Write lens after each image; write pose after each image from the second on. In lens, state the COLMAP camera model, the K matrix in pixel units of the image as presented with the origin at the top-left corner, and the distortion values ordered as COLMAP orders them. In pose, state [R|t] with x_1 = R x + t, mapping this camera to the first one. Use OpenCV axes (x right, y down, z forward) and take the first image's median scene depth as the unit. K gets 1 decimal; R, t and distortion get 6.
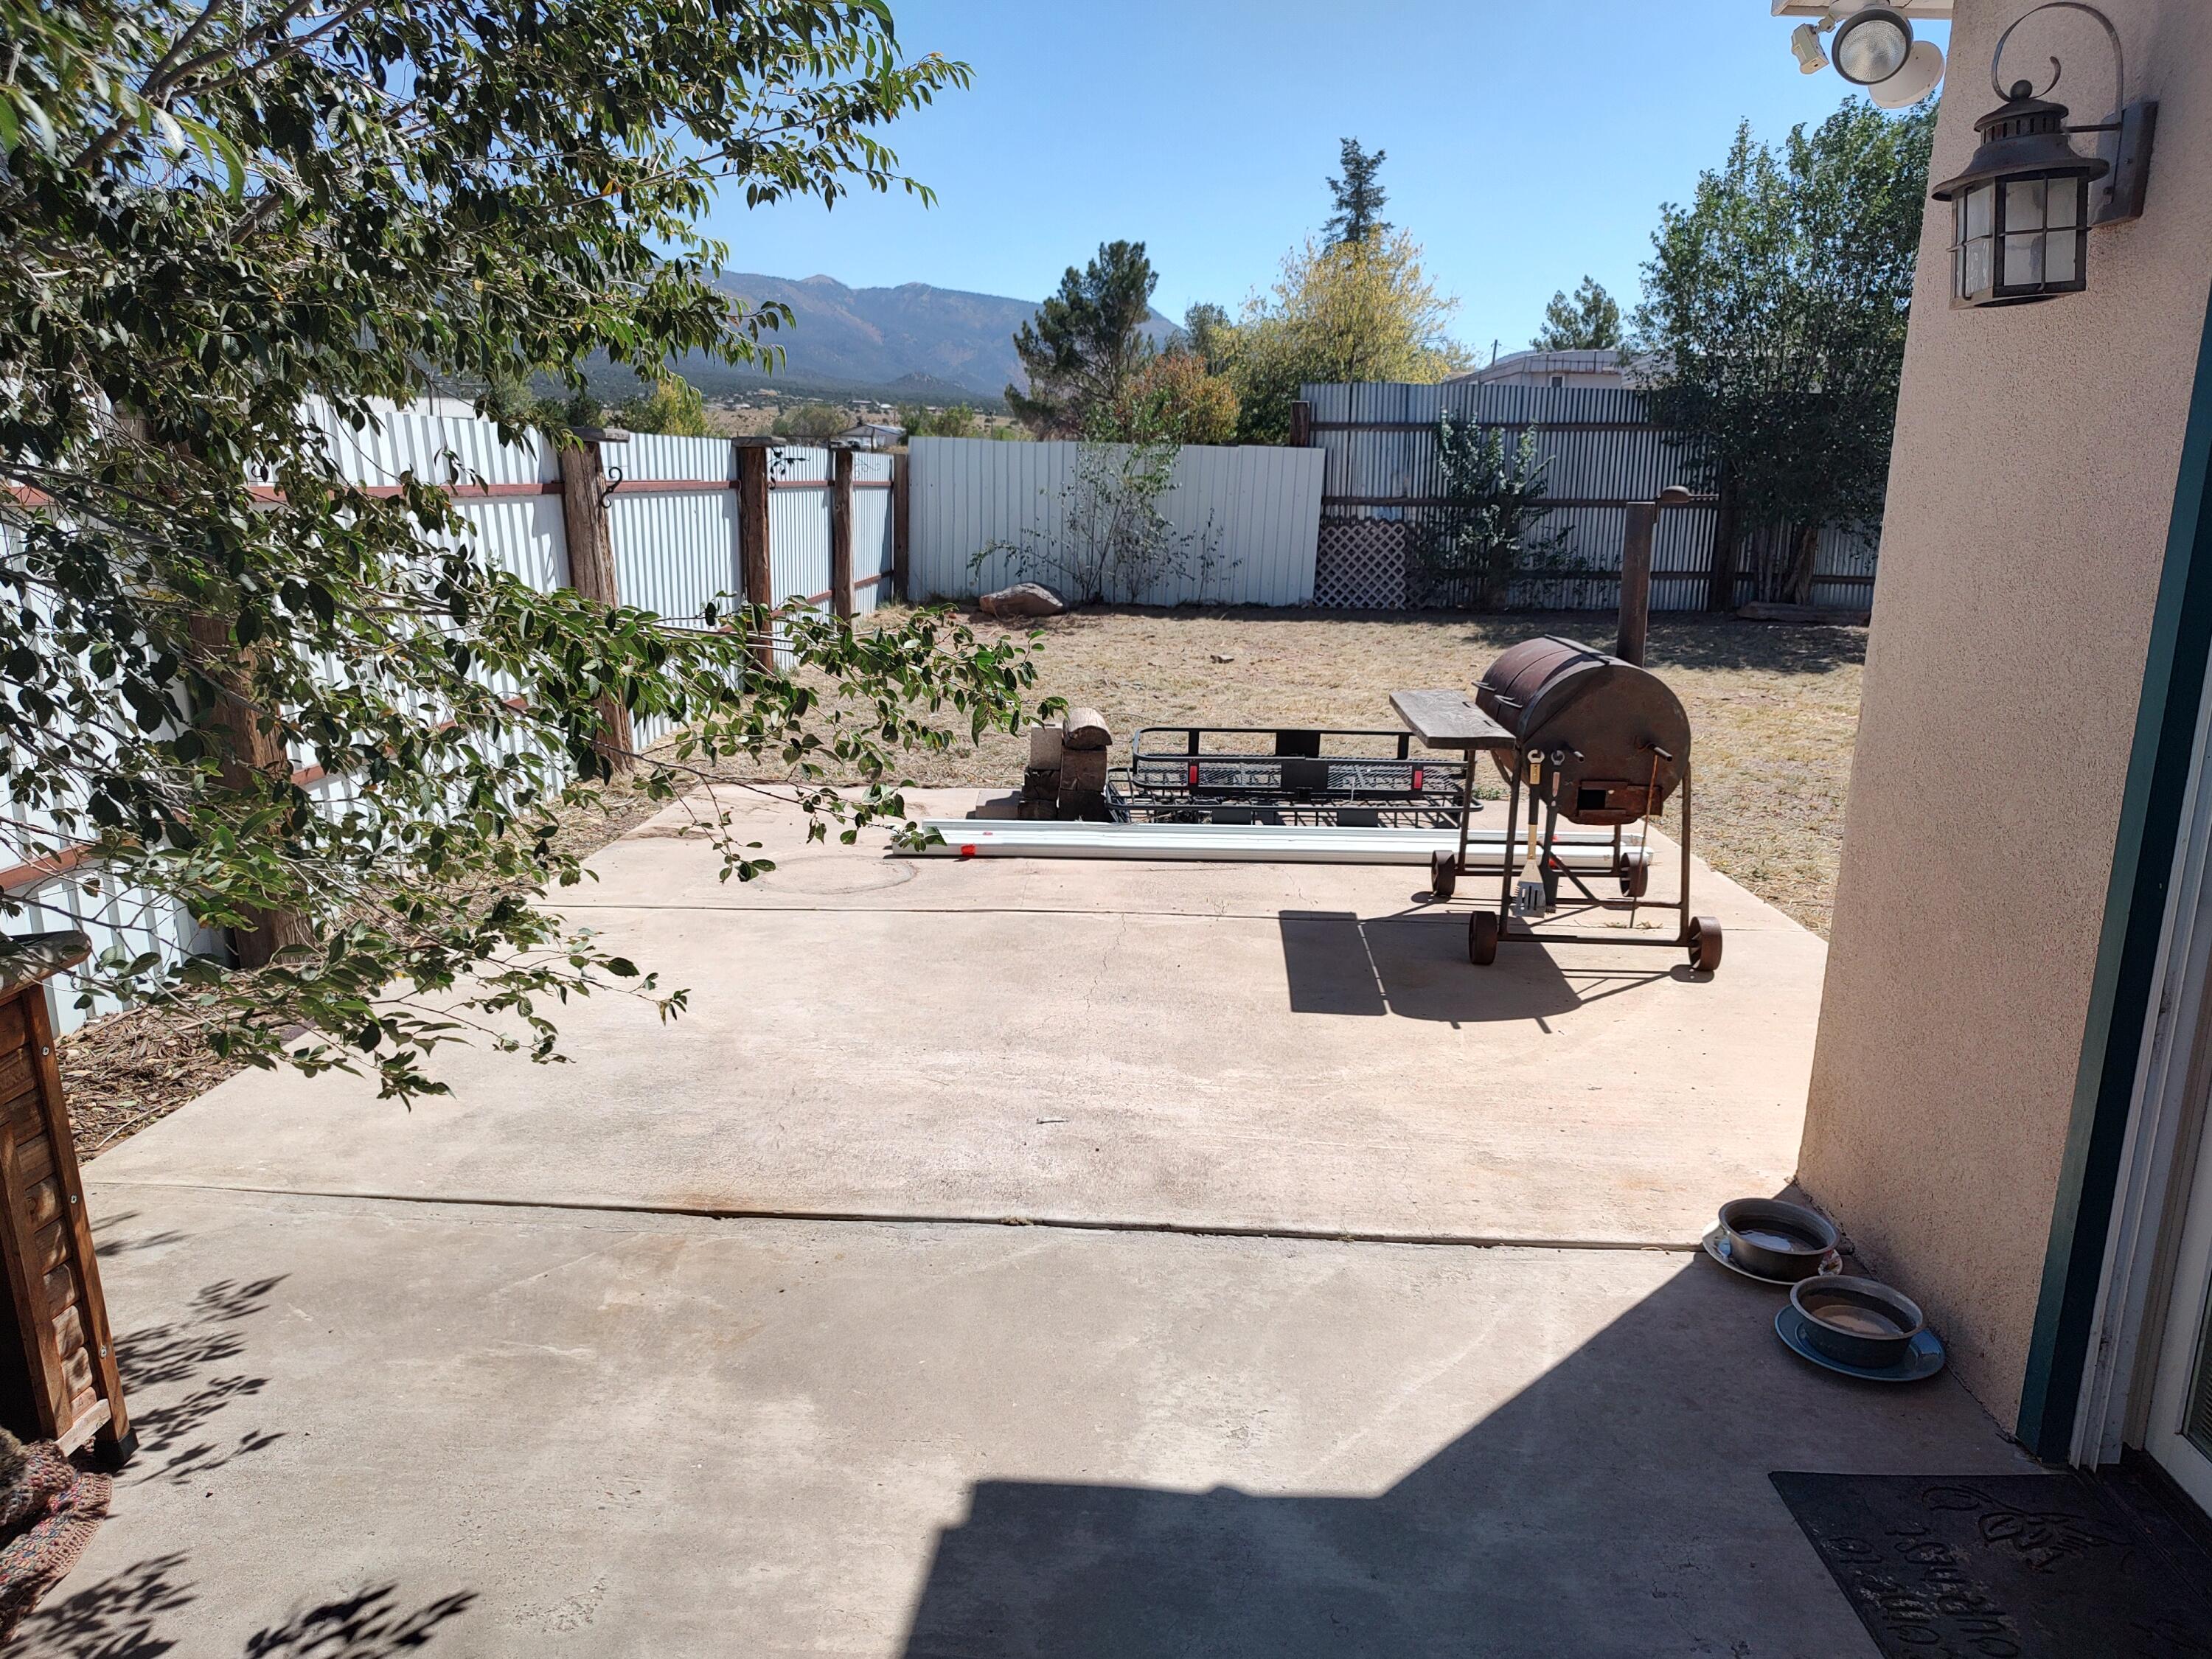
lens RADIAL K [[1597.3, 0, 1126.3], [0, 1597.3, 868.1], [0, 0, 1]] dist [0.026760, -0.026134]
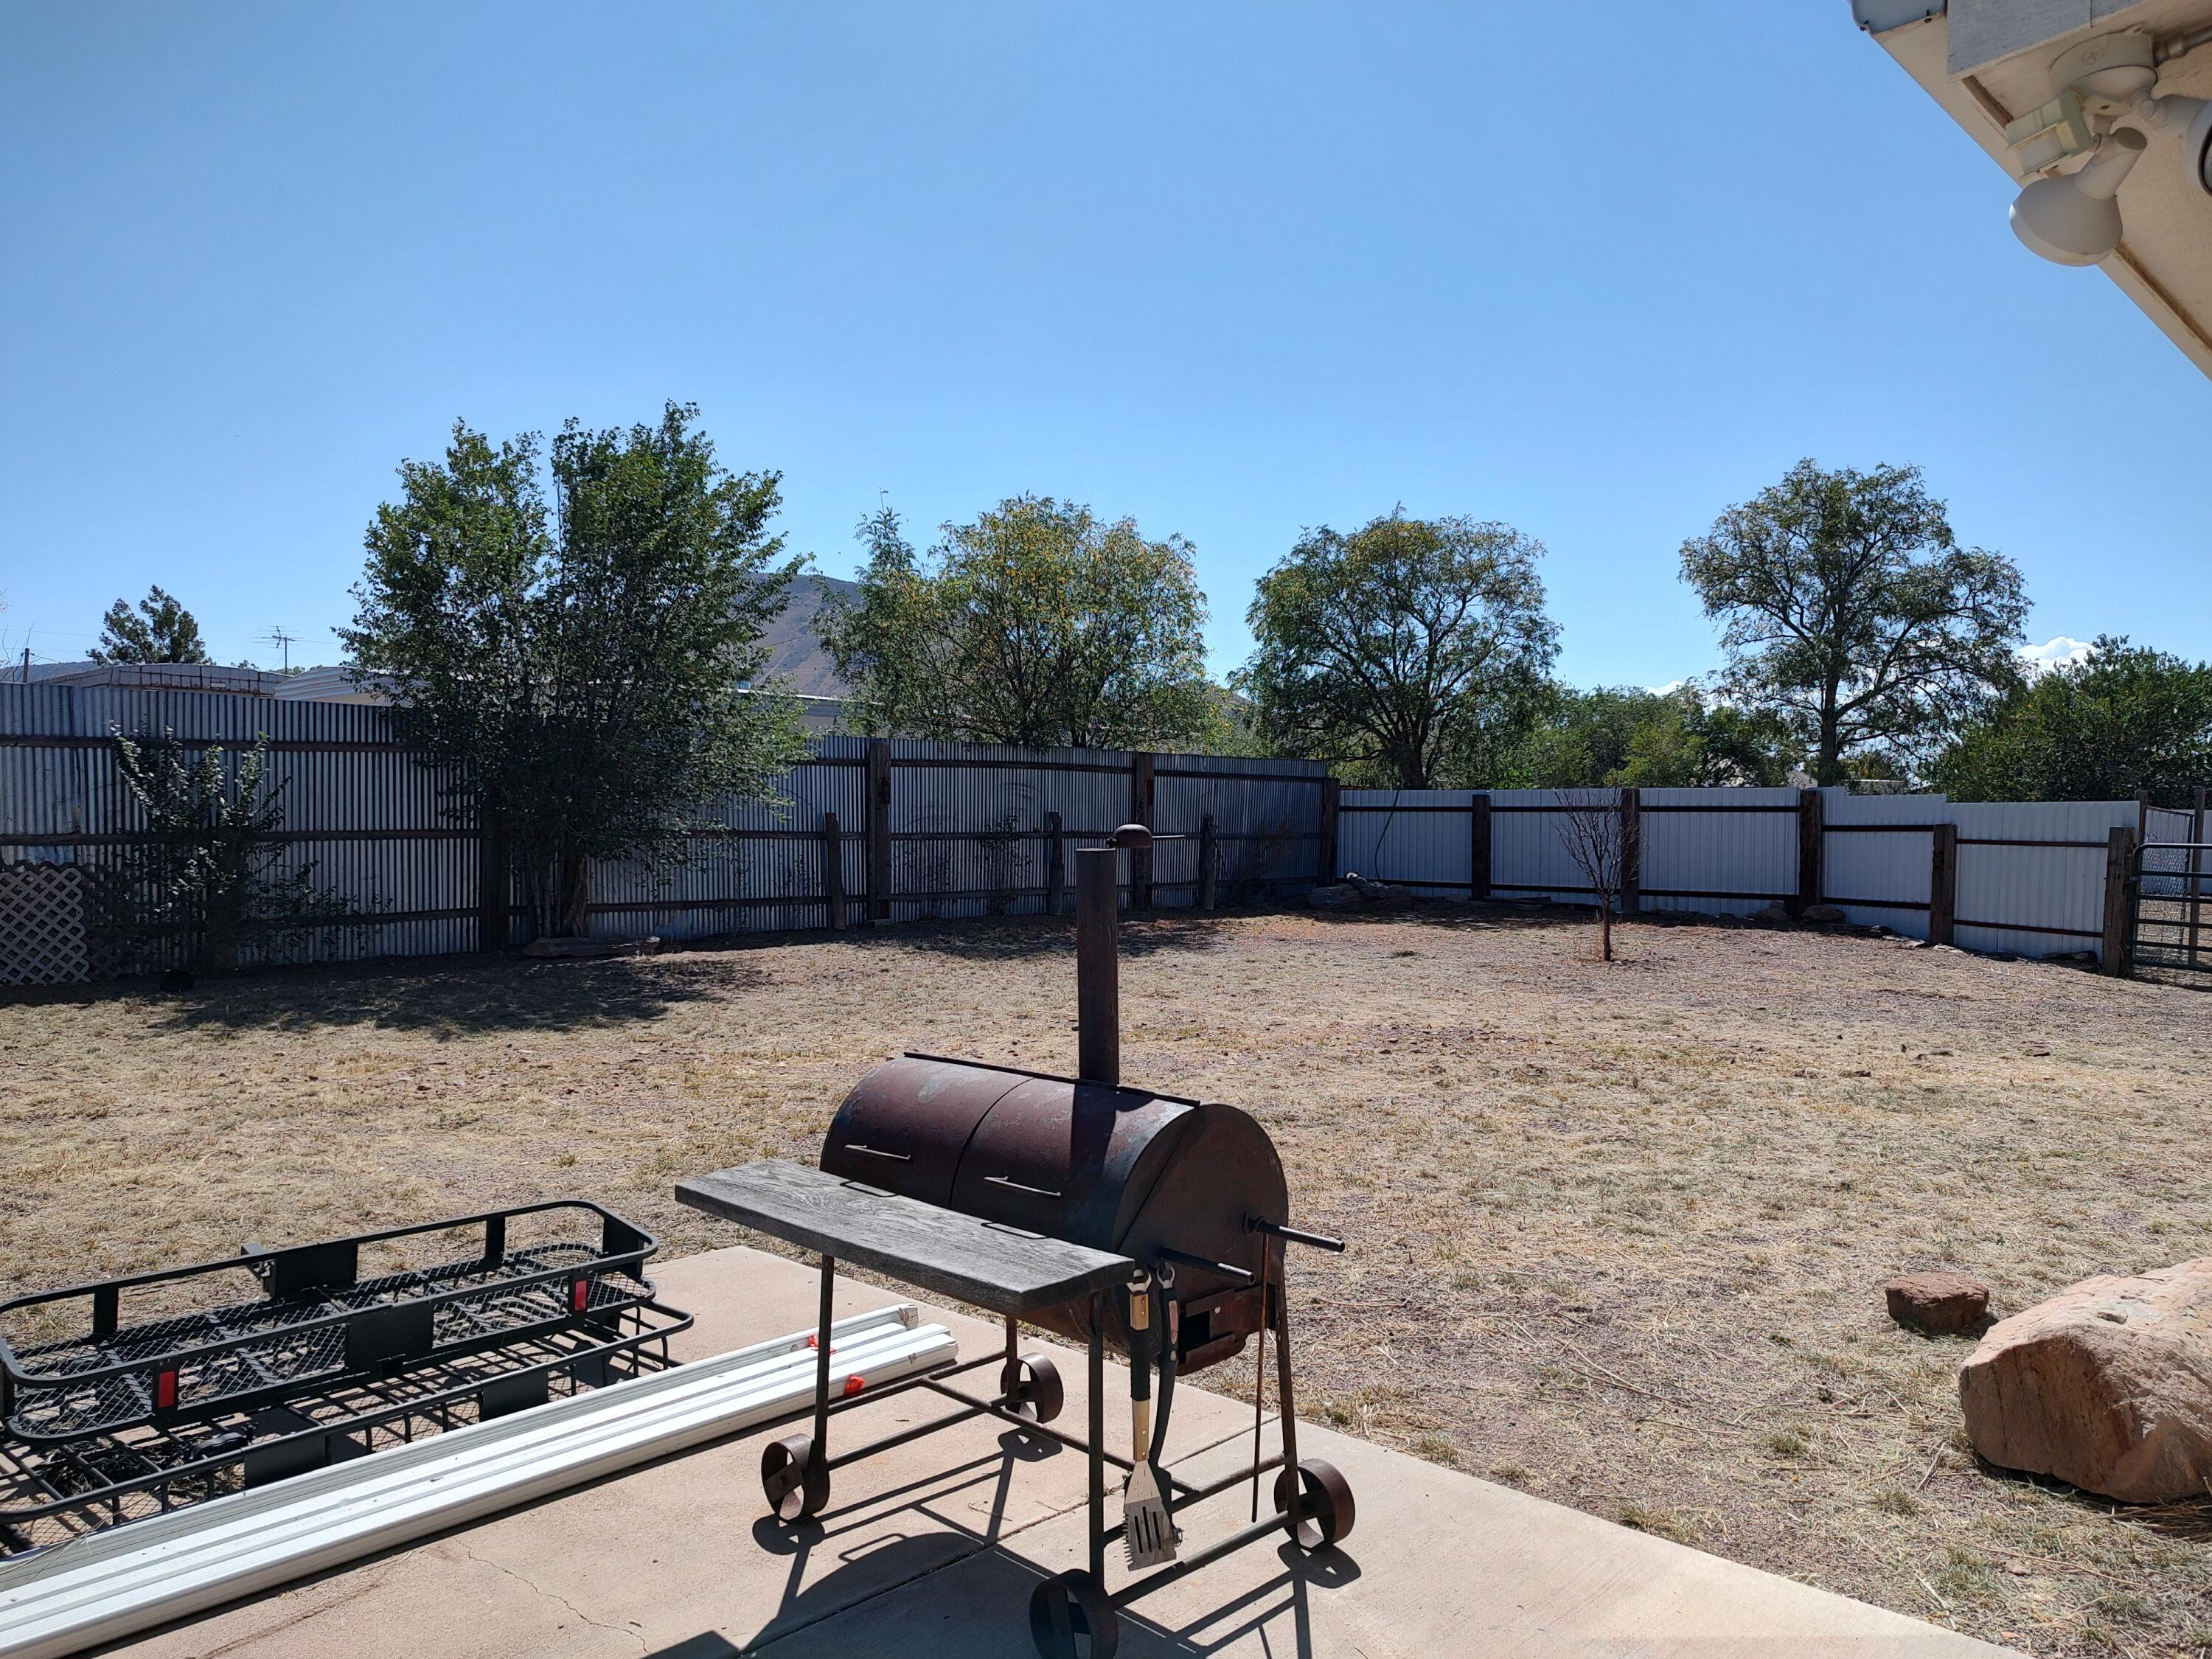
lens RADIAL K [[1597.3, 0, 1117.1], [0, 1597.3, 834.2], [0, 0, 1]] dist [0.026760, -0.026134]
pose [[0.676007, -0.022310, 0.736558, -0.049145], [0.181240, 0.973872, -0.136843, -0.041855], [-0.714260, 0.226000, 0.662387, 0.162275]]
